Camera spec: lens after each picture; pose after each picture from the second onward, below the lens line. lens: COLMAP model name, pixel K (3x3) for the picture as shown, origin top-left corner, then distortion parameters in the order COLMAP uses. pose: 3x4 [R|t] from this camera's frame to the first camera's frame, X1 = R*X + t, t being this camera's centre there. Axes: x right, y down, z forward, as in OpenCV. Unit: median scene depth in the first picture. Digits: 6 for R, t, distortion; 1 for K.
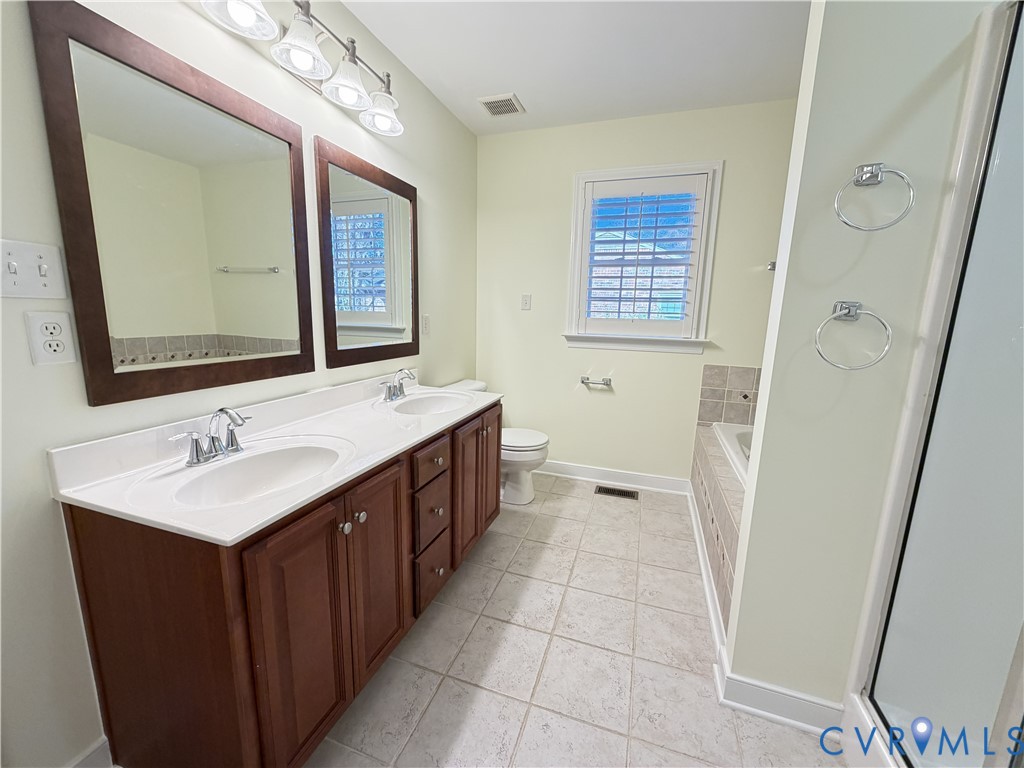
lens RADIAL K [[409.9, 0, 507.5], [0, 409.9, 384.8], [0, 0, 1]] dist [0.003171, -0.000537]
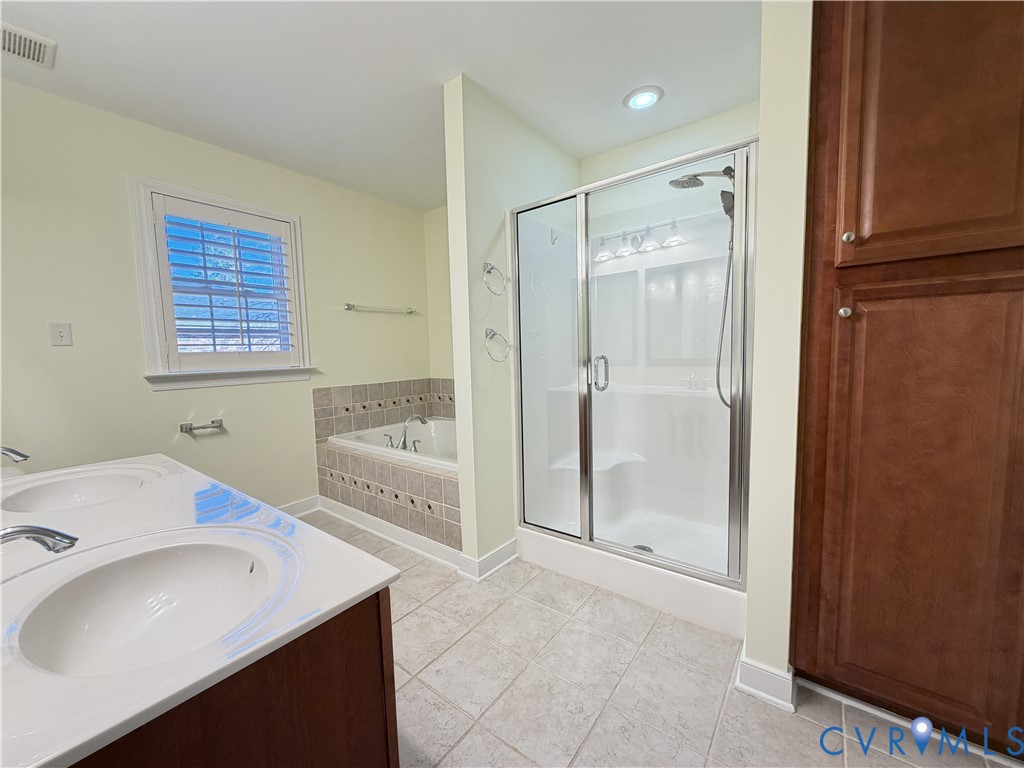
lens RADIAL K [[409.9, 0, 512.7], [0, 409.9, 385.4], [0, 0, 1]] dist [0.003171, -0.000537]
pose [[0.315333, -0.114208, 0.942083, -0.395867], [0.200468, 0.978346, 0.051504, -0.005723], [-0.927565, 0.172617, 0.331400, 0.111591]]
